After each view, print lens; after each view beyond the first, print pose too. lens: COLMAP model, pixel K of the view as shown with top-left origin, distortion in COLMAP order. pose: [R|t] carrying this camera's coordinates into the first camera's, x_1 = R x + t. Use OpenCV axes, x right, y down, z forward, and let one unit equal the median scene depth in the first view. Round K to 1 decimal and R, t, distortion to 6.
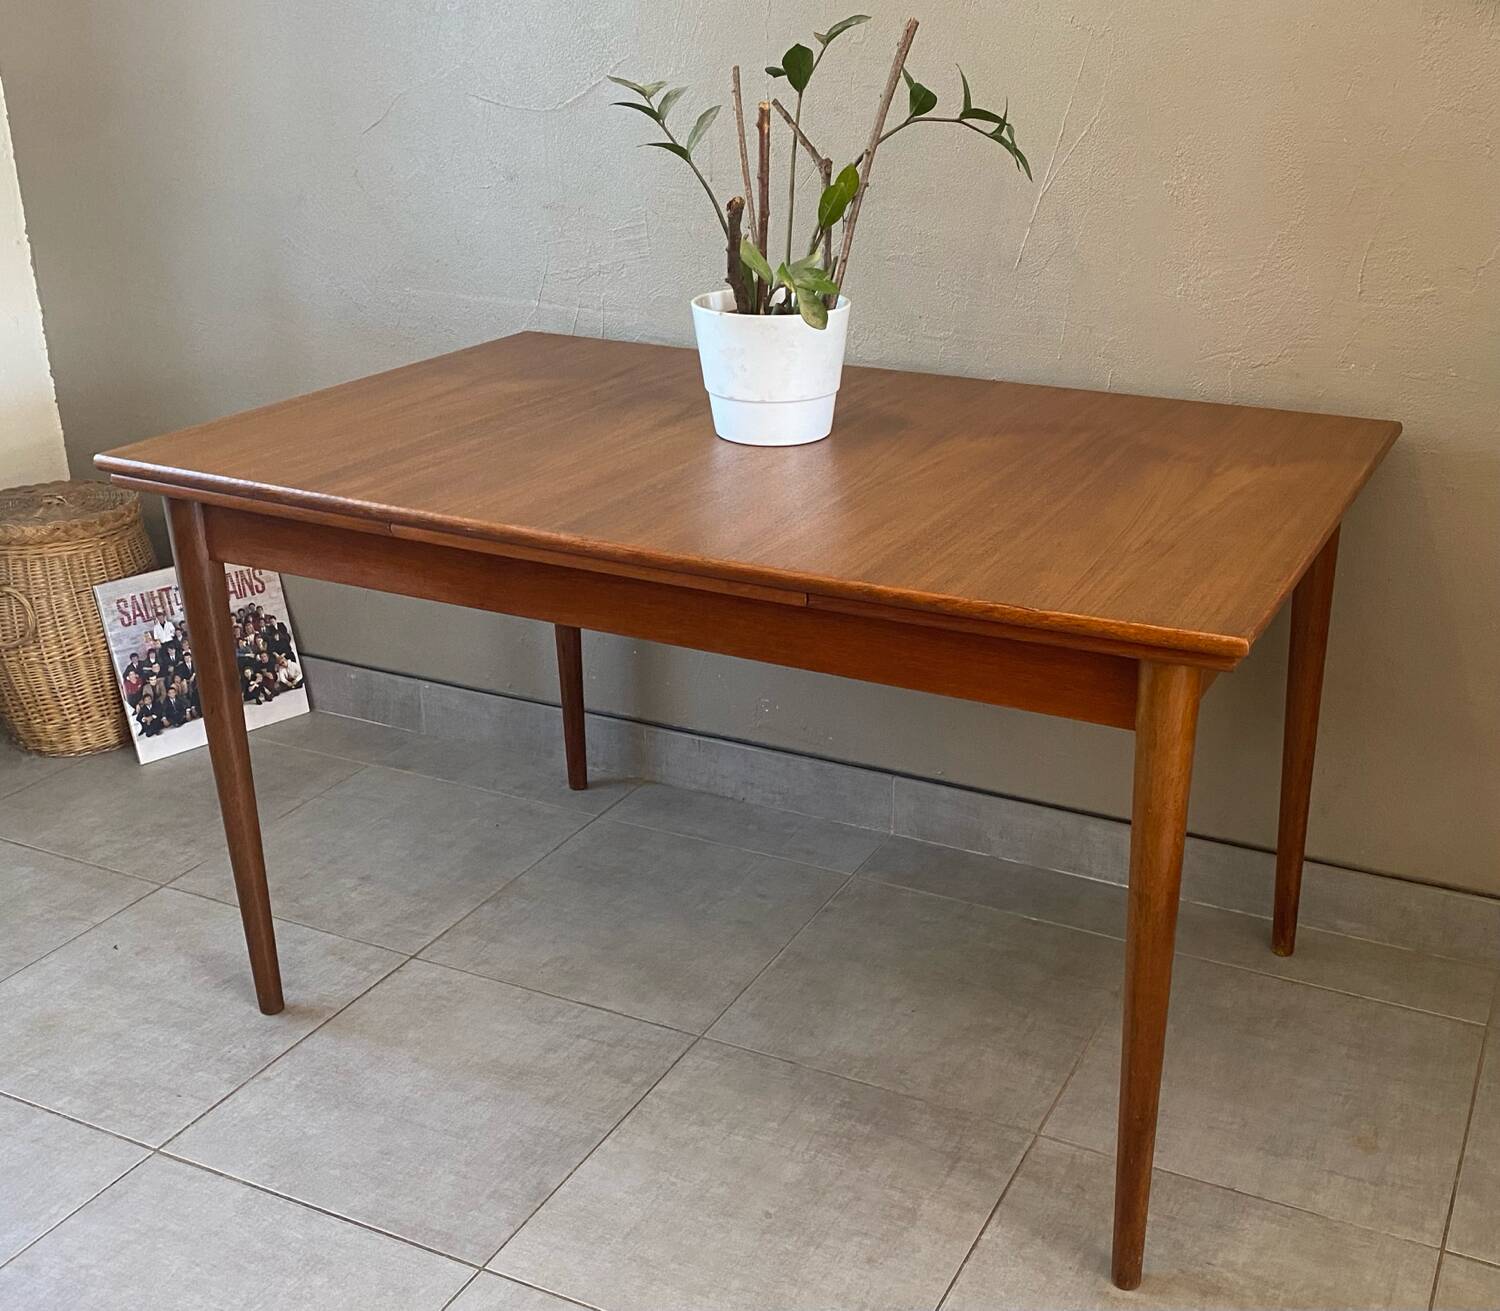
lens RADIAL K [[1661.5, 0, 900.8], [0, 1661.5, 659.2], [0, 0, 1]] dist [0.018419, 0.000000]
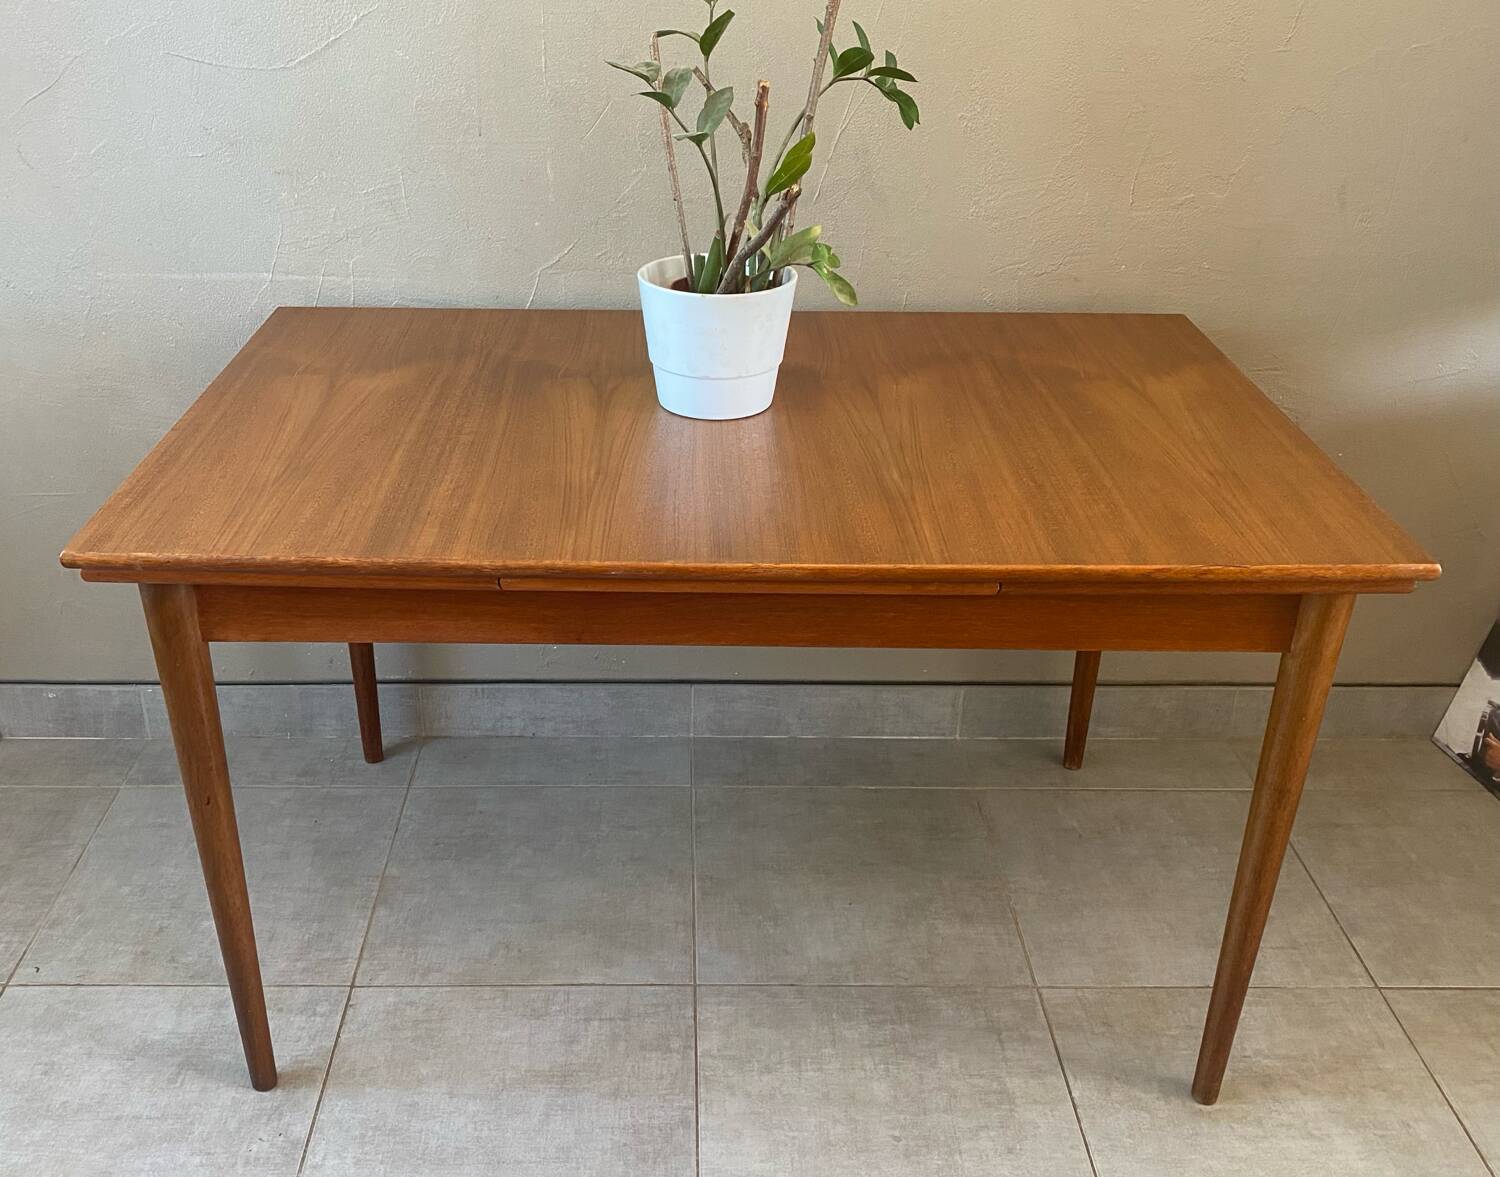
lens RADIAL K [[1447.2, 0, 700.2], [0, 1447.2, 593.1], [0, 0, 1]] dist [0.014650, 0.000000]
pose [[0.909929, -0.191369, 0.367977, -0.390058], [0.155172, 0.979837, 0.125864, -0.122473], [-0.384643, -0.057428, 0.921277, 0.170856]]
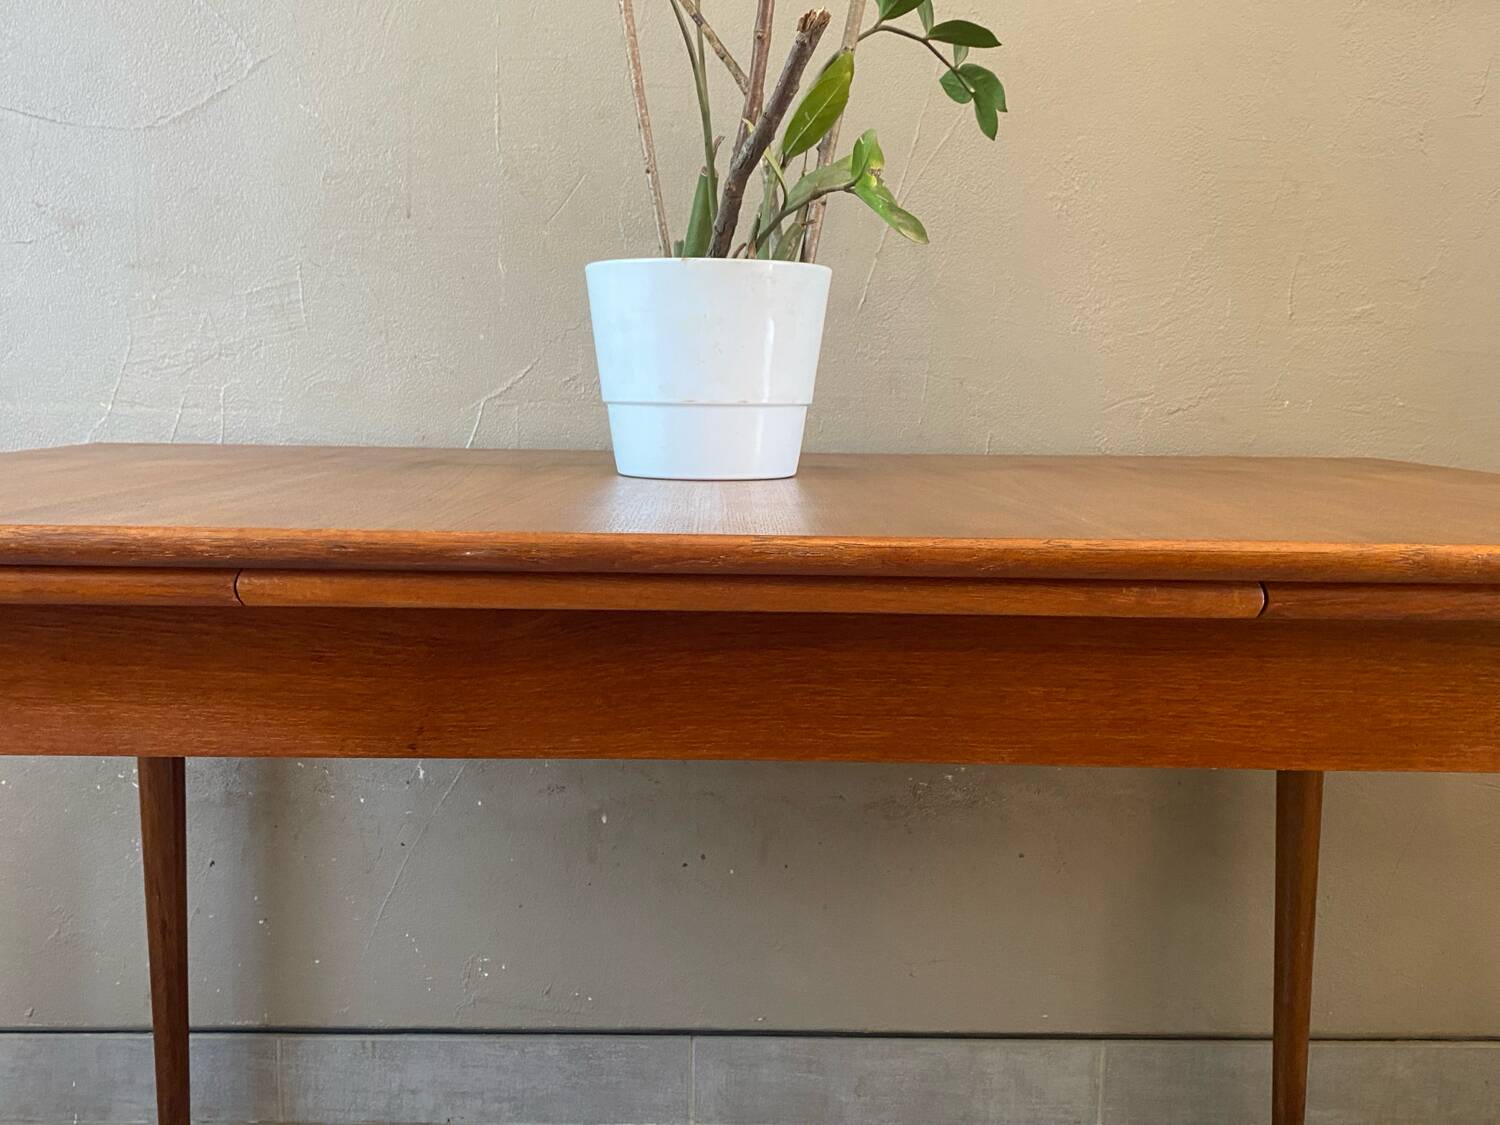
lens RADIAL K [[1411.0, 0, 749.0], [0, 1411.0, 550.1], [0, 0, 1]] dist [0.010714, 0.000000]
pose [[0.909971, -0.047658, 0.411923, -0.259344], [0.154322, 0.960941, -0.229733, 0.015360], [-0.384885, 0.272619, 0.881783, 0.479556]]
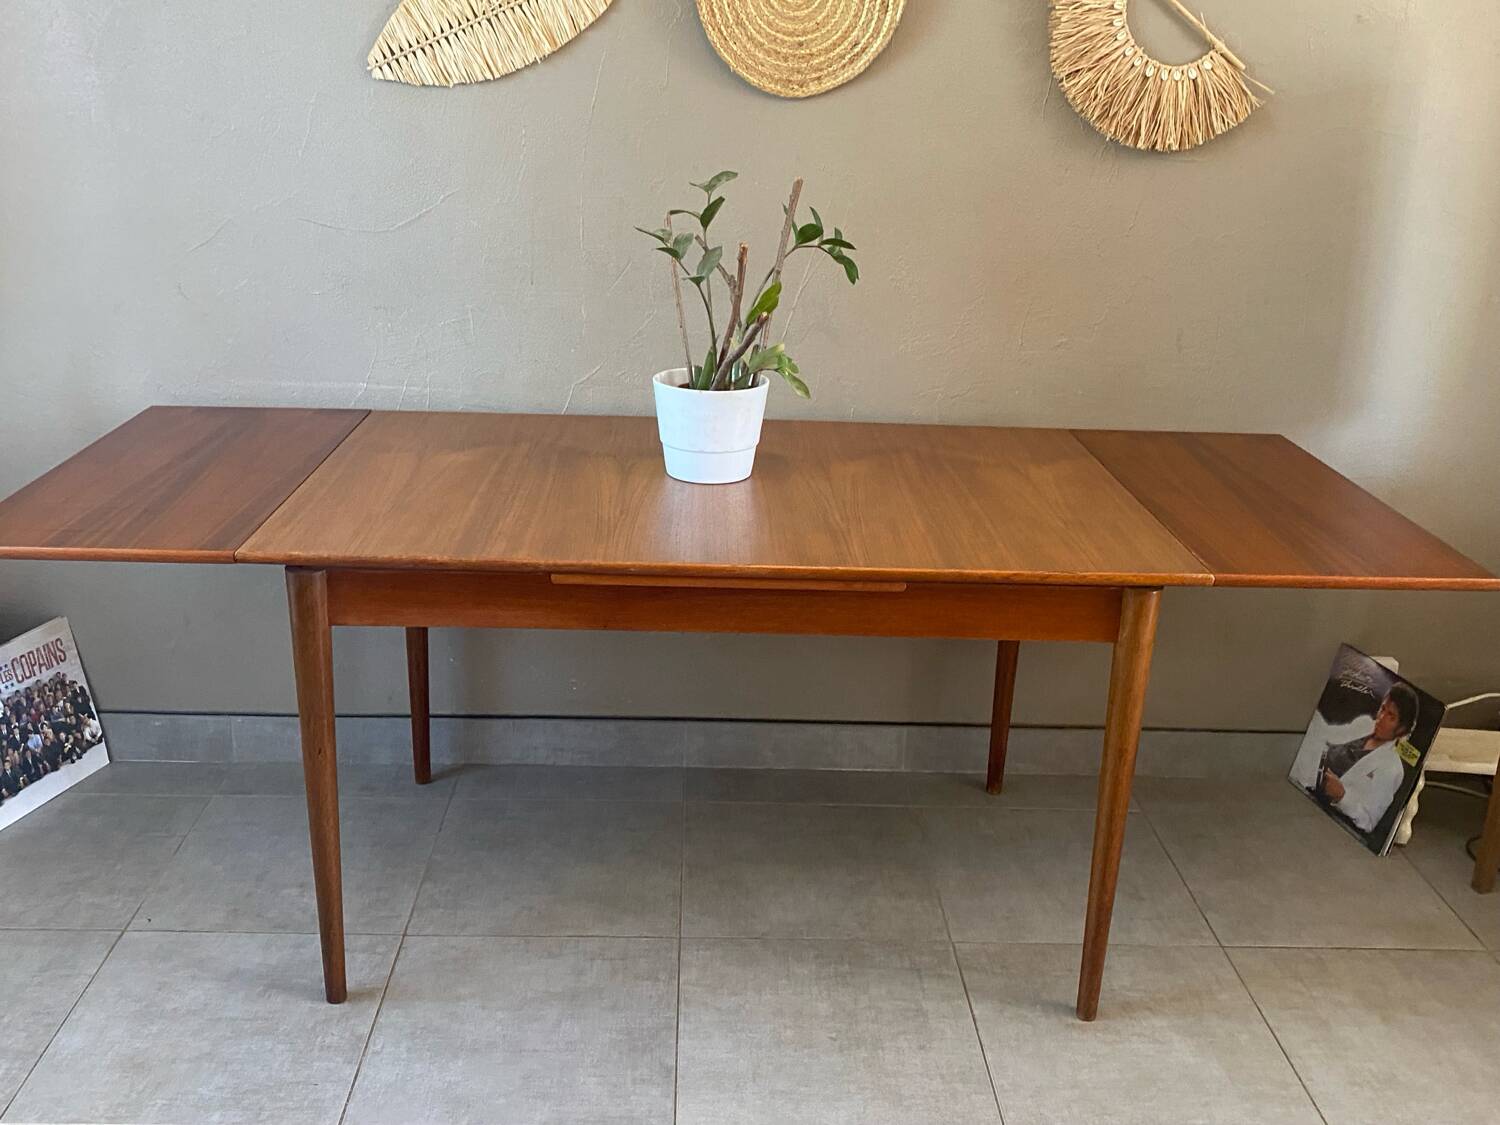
lens RADIAL K [[1411.0, 0, 751.3], [0, 1411.0, 541.7], [0, 0, 1]] dist [0.010714, 0.000000]
pose [[0.902531, -0.118298, 0.414058, -0.473792], [0.140131, 0.989874, -0.022637, -0.045011], [-0.407188, 0.078453, 0.909969, -0.051333]]
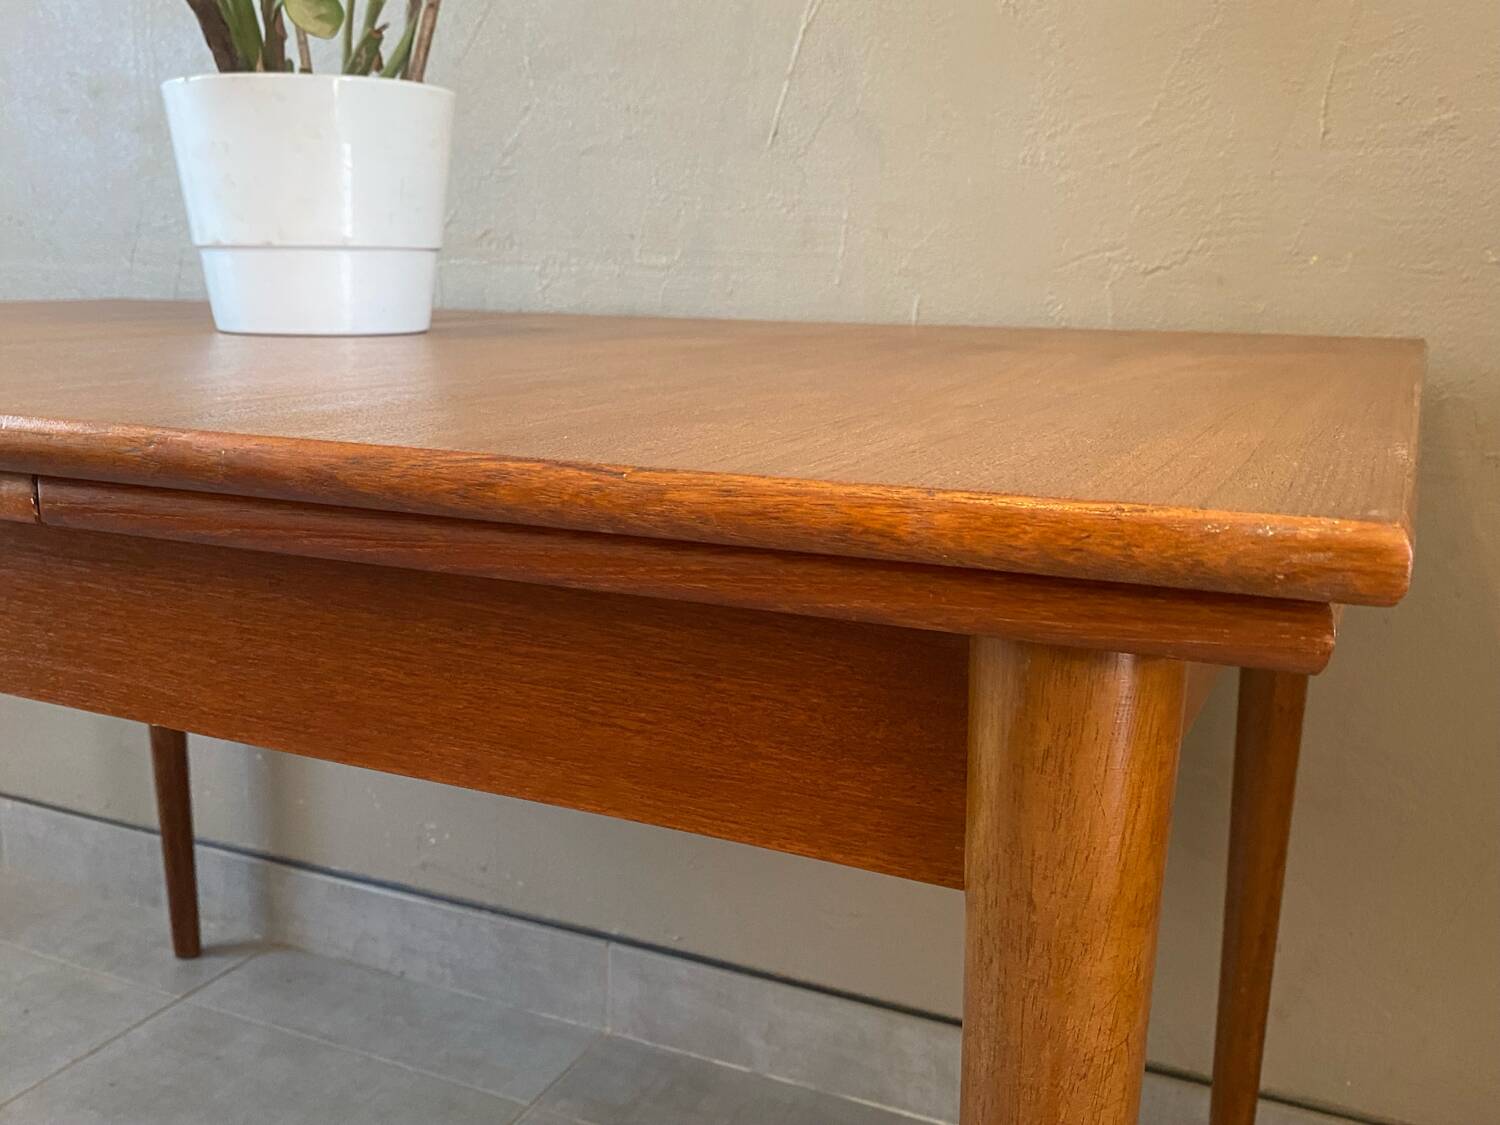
lens RADIAL K [[1411.0, 0, 742.9], [0, 1411.0, 558.0], [0, 0, 1]] dist [0.010714, 0.000000]
pose [[0.999828, 0.002937, -0.018307, 0.070272], [-0.006068, 0.984832, -0.173406, 0.019116], [0.017520, 0.173487, 0.984680, 0.493114]]
